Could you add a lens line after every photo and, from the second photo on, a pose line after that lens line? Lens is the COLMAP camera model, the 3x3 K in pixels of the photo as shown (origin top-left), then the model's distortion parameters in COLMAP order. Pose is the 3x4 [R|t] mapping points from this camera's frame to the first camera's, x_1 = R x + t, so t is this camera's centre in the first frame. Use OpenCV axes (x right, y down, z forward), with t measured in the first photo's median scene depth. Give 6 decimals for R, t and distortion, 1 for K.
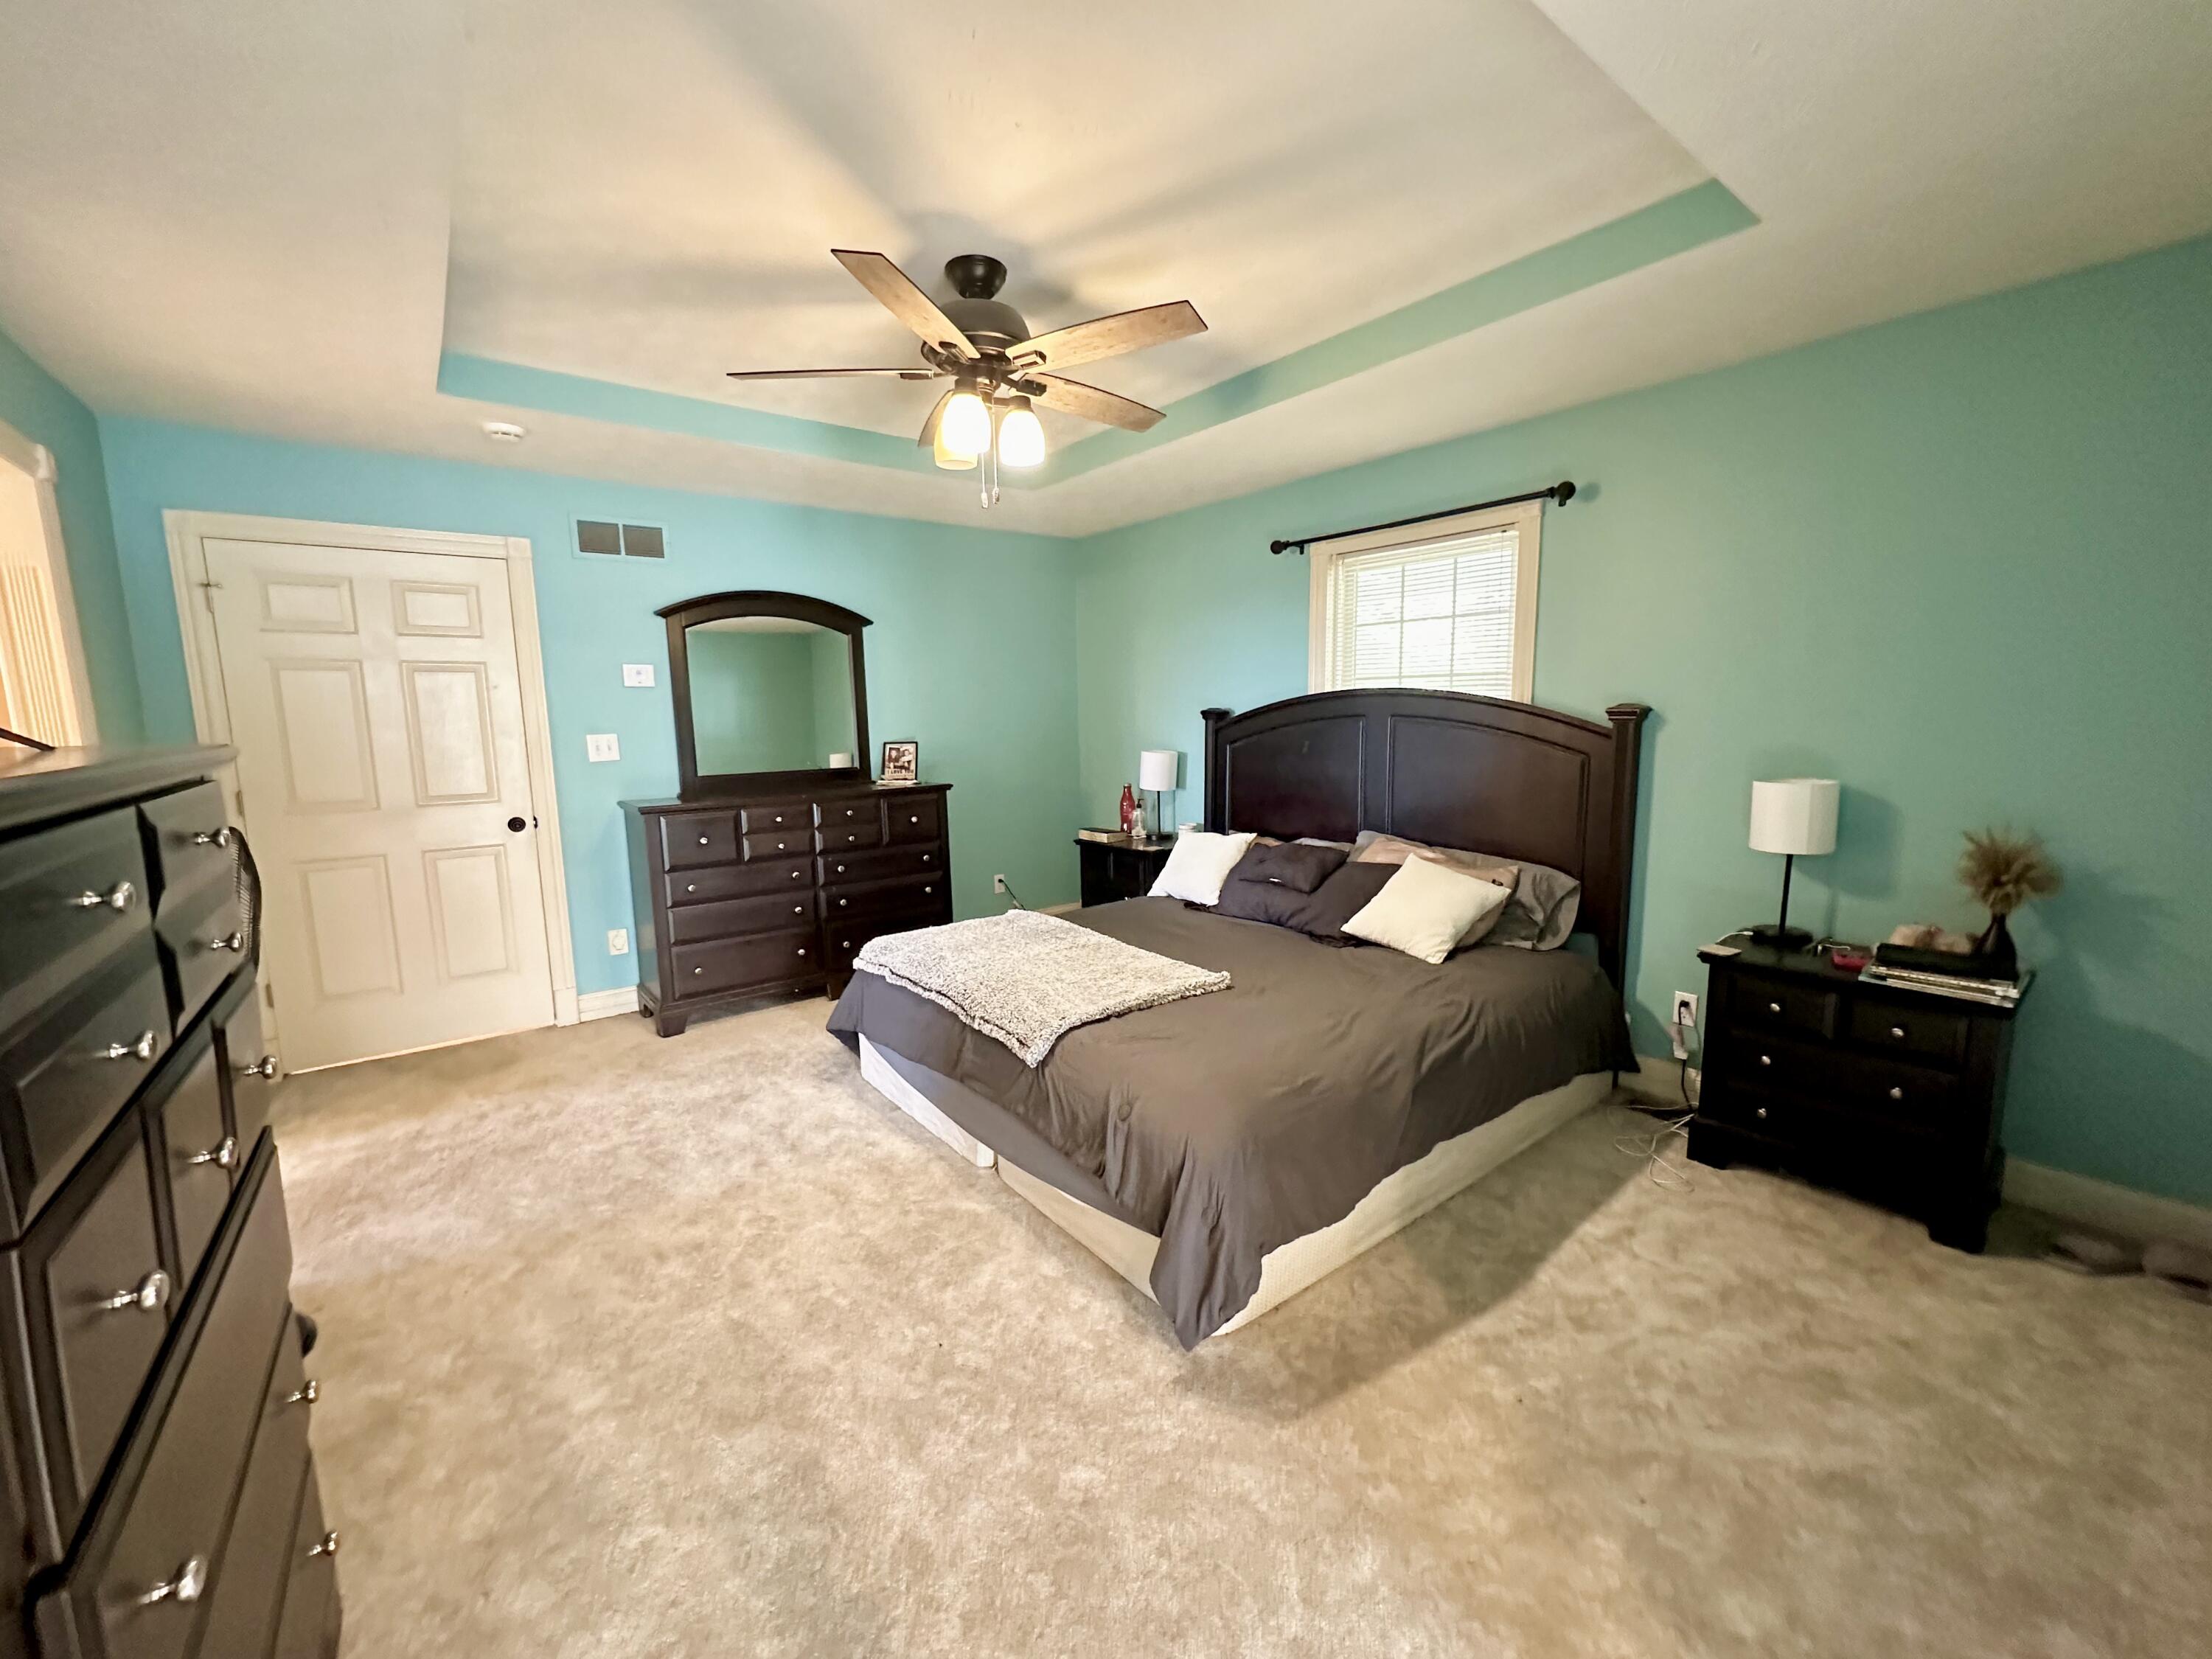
lens RADIAL K [[885.4, 0, 1114.9], [0, 885.4, 826.3], [0, 0, 1]] dist [0.000703, -0.000030]
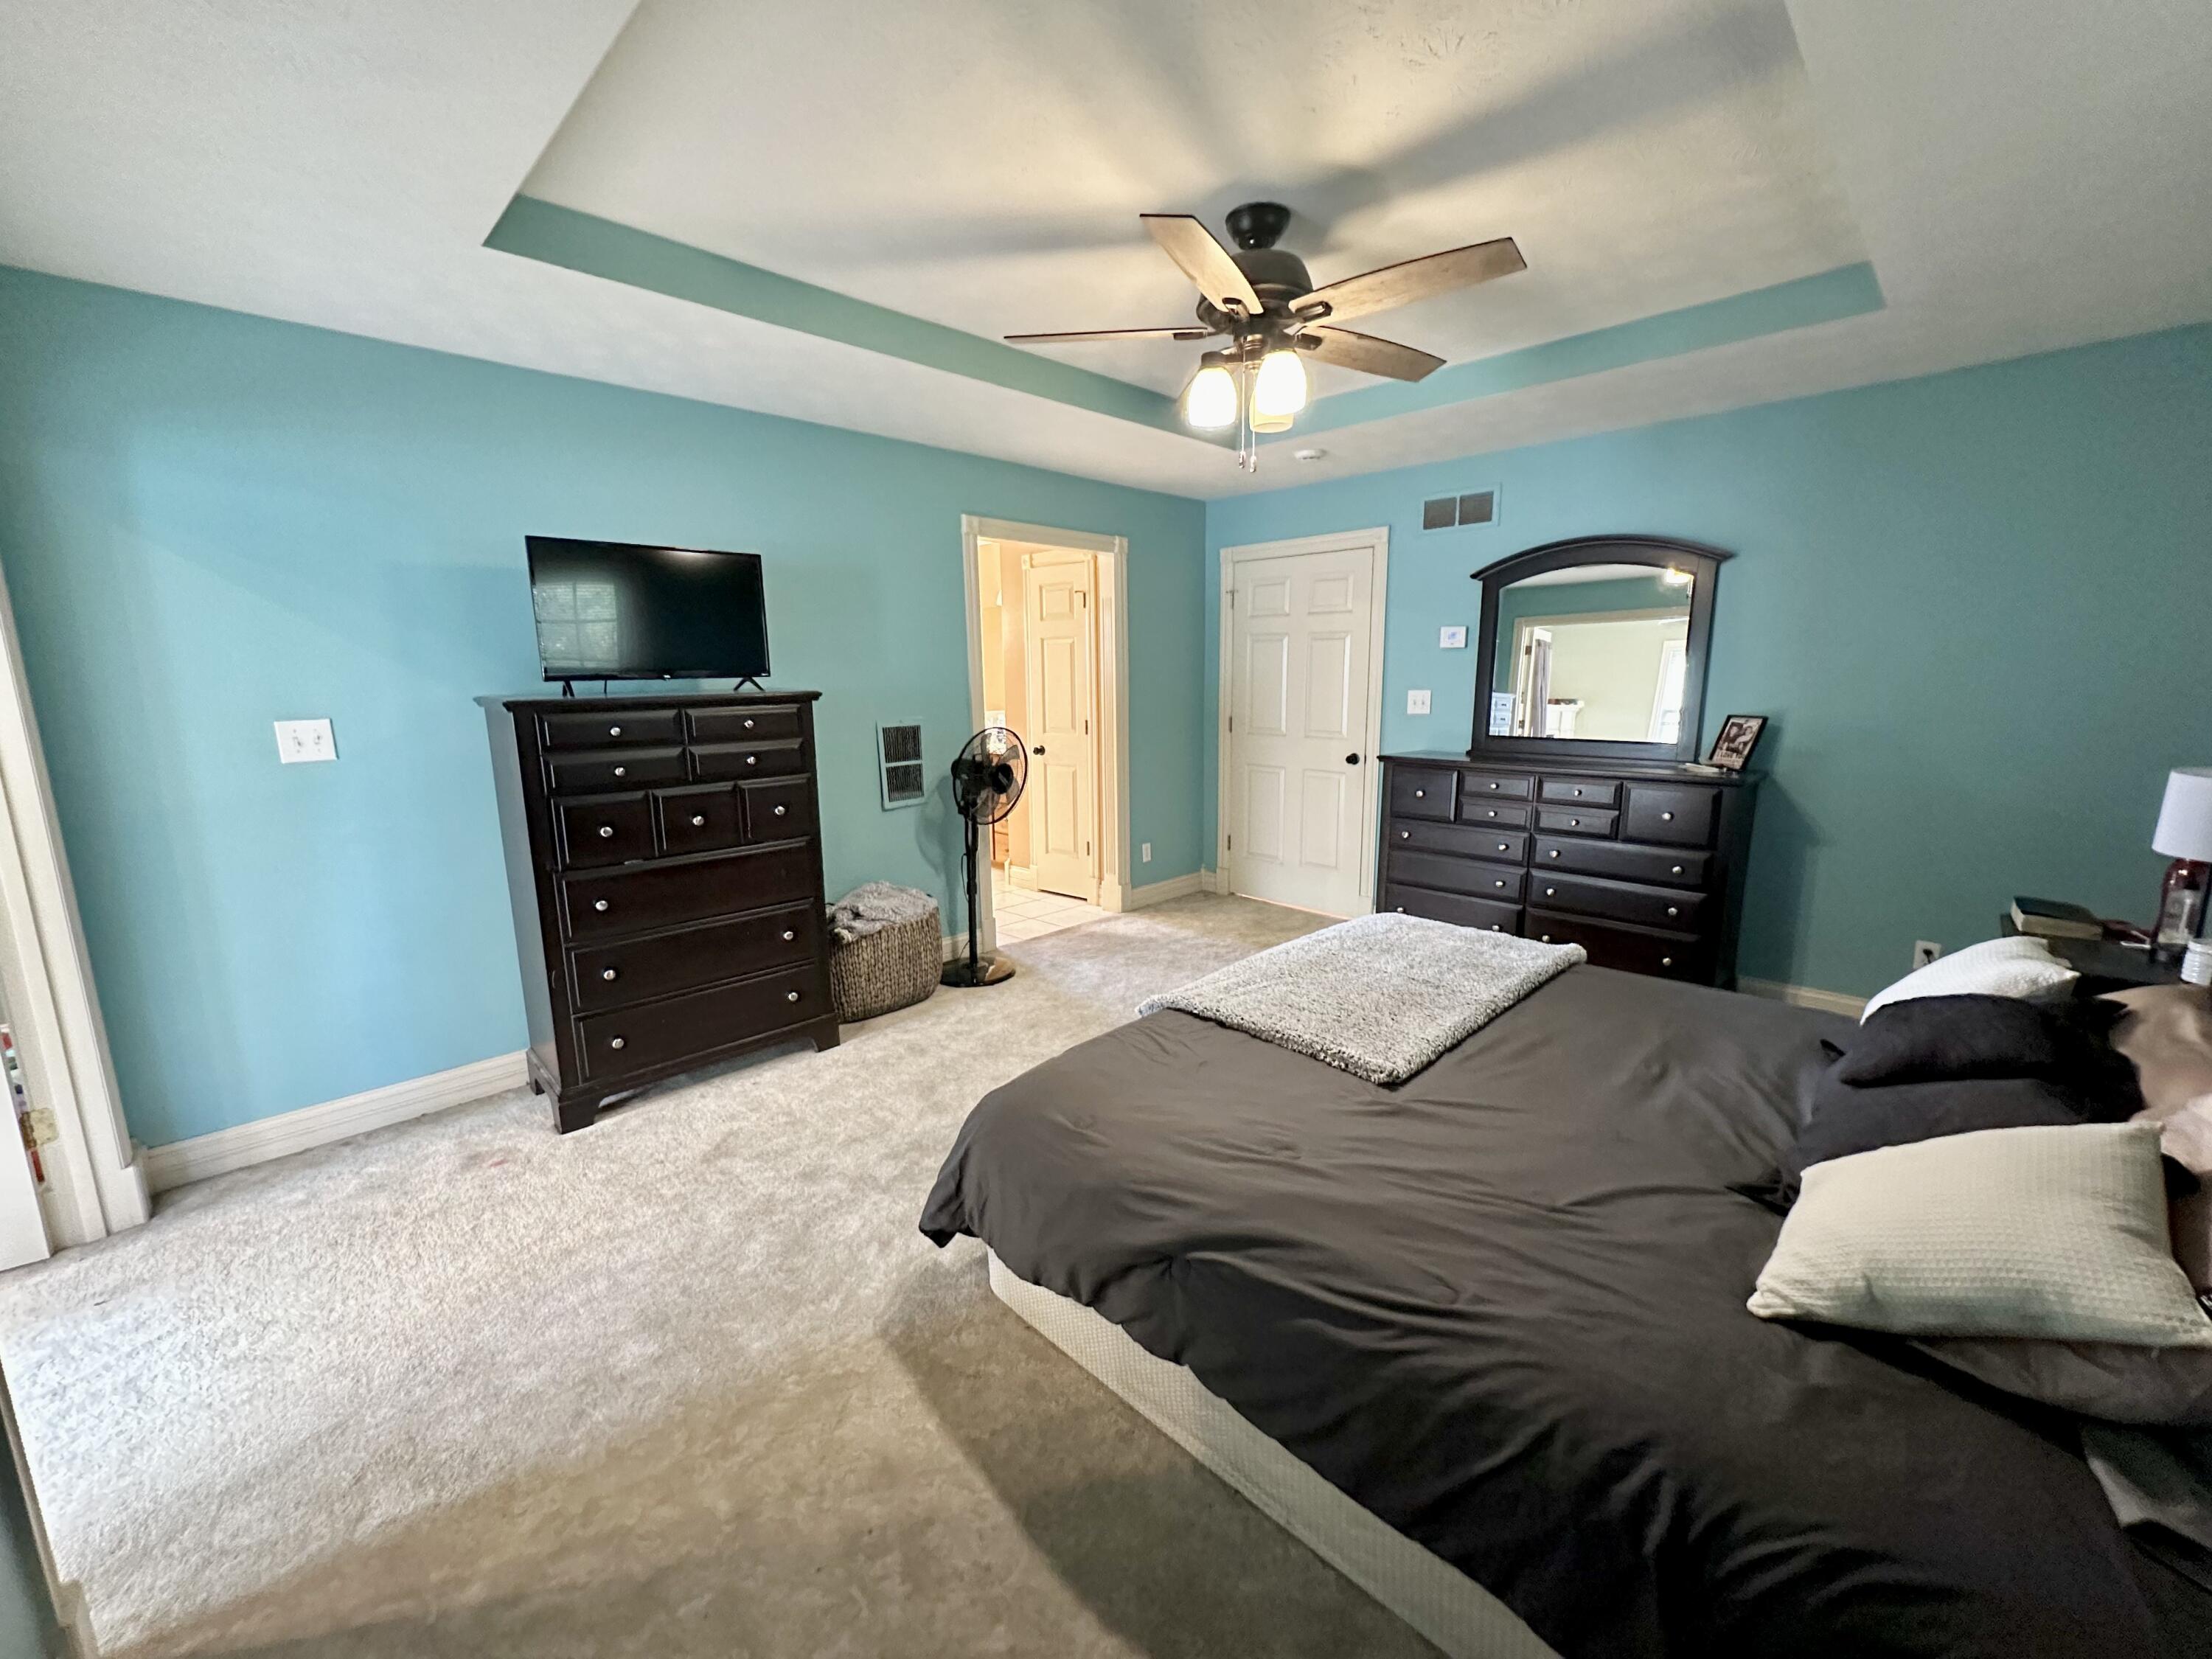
lens RADIAL K [[885.4, 0, 1106.7], [0, 885.4, 830.0], [0, 0, 1]] dist [0.000703, -0.000030]
pose [[0.126055, 0.193083, -0.973051, 0.635805], [-0.125486, 0.976100, 0.177432, -0.098557], [0.984055, 0.099738, 0.147271, 0.555705]]
